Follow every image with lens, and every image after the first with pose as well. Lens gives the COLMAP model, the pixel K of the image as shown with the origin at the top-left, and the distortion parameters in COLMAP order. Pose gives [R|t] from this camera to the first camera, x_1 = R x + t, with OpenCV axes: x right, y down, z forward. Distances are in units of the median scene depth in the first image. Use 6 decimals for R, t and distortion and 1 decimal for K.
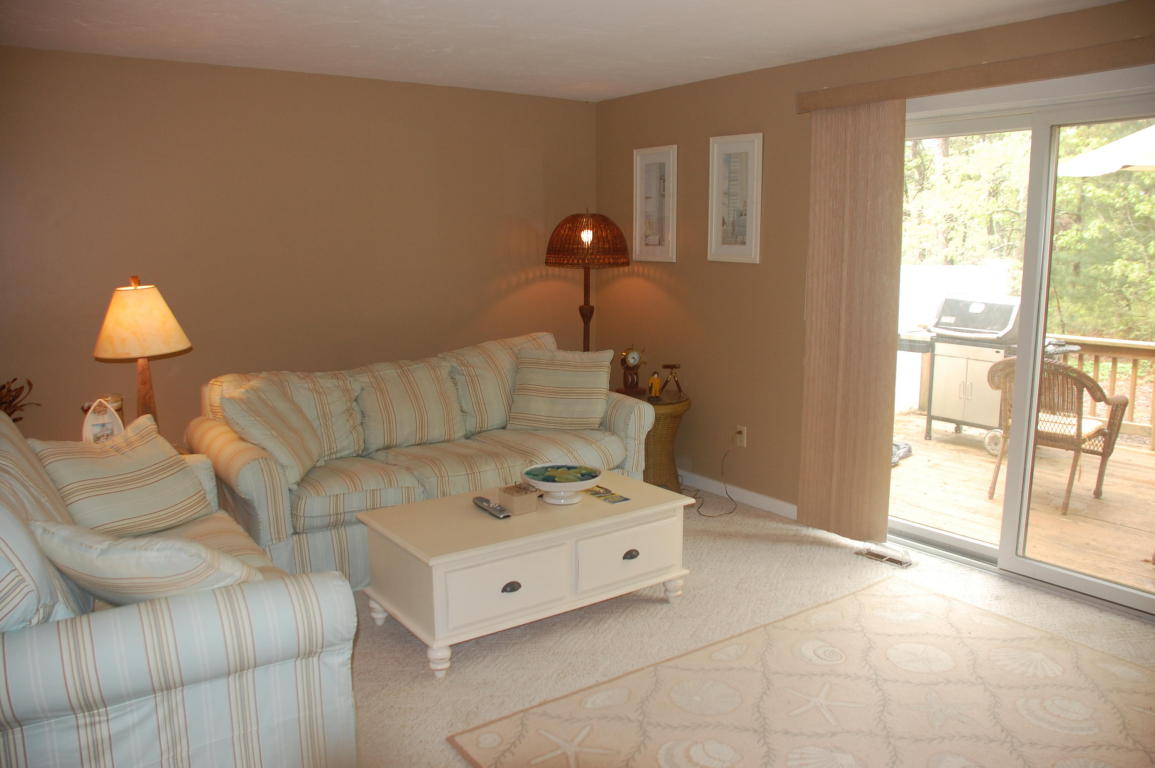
lens RADIAL K [[892.8, 0, 585.8], [0, 892.8, 384.1], [0, 0, 1]] dist [-0.154212, 0.111924]
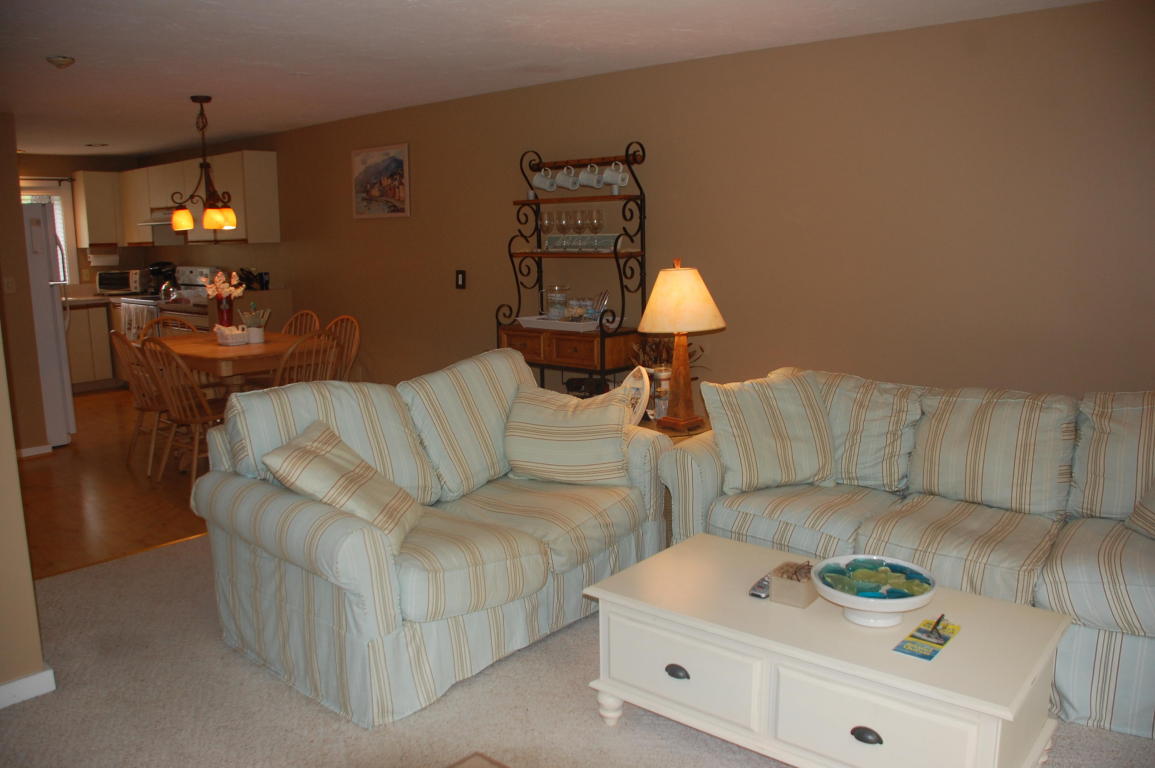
lens RADIAL K [[892.8, 0, 585.8], [0, 892.8, 384.1], [0, 0, 1]] dist [-0.154212, 0.111924]
pose [[0.230879, 0.149237, -0.961469, 0.526137], [-0.144454, 0.982473, 0.117810, -0.083940], [0.962200, 0.111689, 0.248390, 0.632664]]
